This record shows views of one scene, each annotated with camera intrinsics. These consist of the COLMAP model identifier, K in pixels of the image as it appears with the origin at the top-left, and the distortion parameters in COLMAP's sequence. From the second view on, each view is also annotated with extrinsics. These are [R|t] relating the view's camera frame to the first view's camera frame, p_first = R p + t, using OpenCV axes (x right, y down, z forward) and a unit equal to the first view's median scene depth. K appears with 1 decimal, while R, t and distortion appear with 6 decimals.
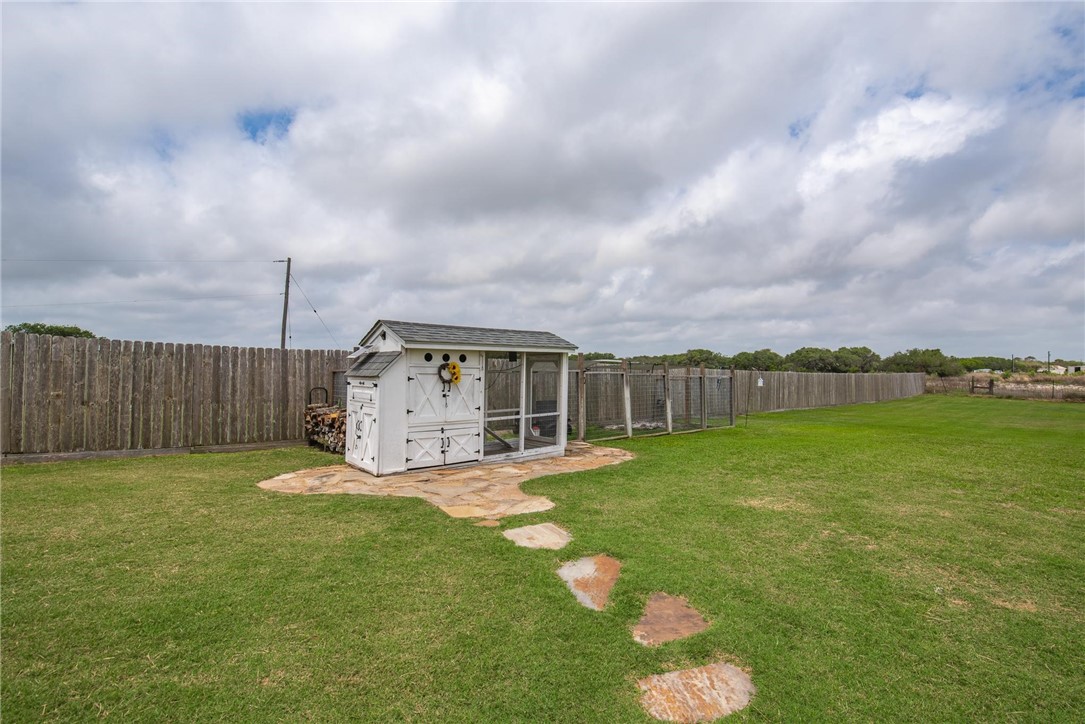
lens RADIAL K [[463.5, 0, 543.9], [0, 463.5, 362.0], [0, 0, 1]] dist [-0.012414, -0.000453]
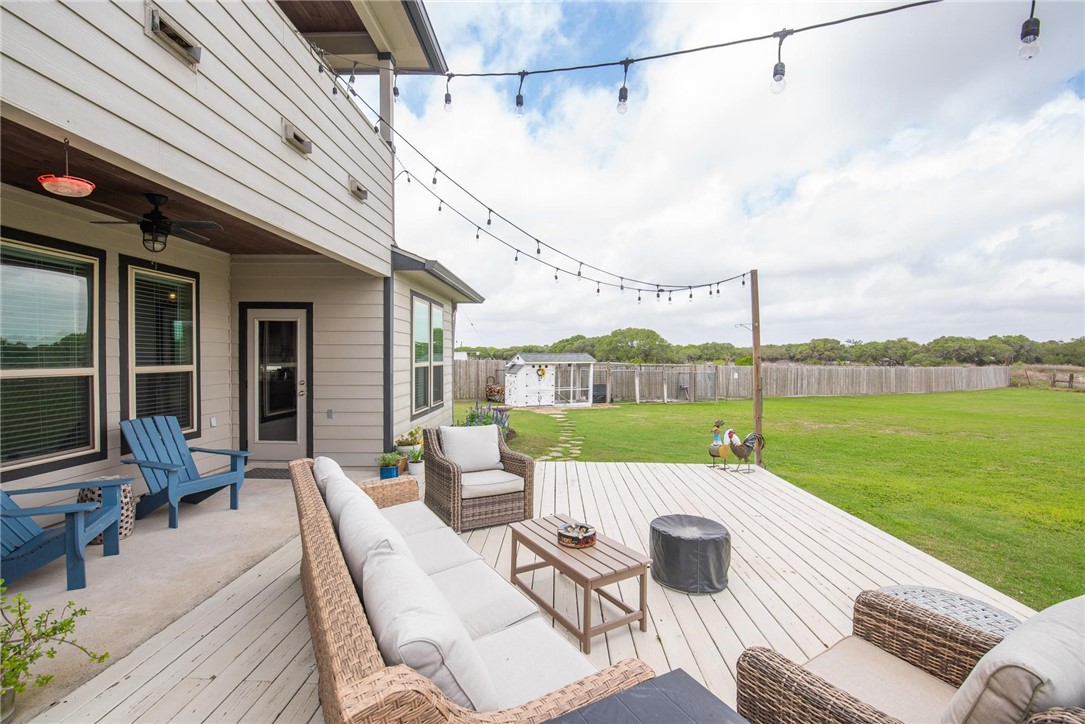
lens RADIAL K [[463.5, 0, 545.8], [0, 463.5, 360.3], [0, 0, 1]] dist [-0.012414, -0.000453]
pose [[0.963797, 0.002008, -0.266630, 0.523586], [0.004091, 0.999743, 0.022314, -0.101713], [0.266606, -0.022597, 0.963541, -1.544251]]
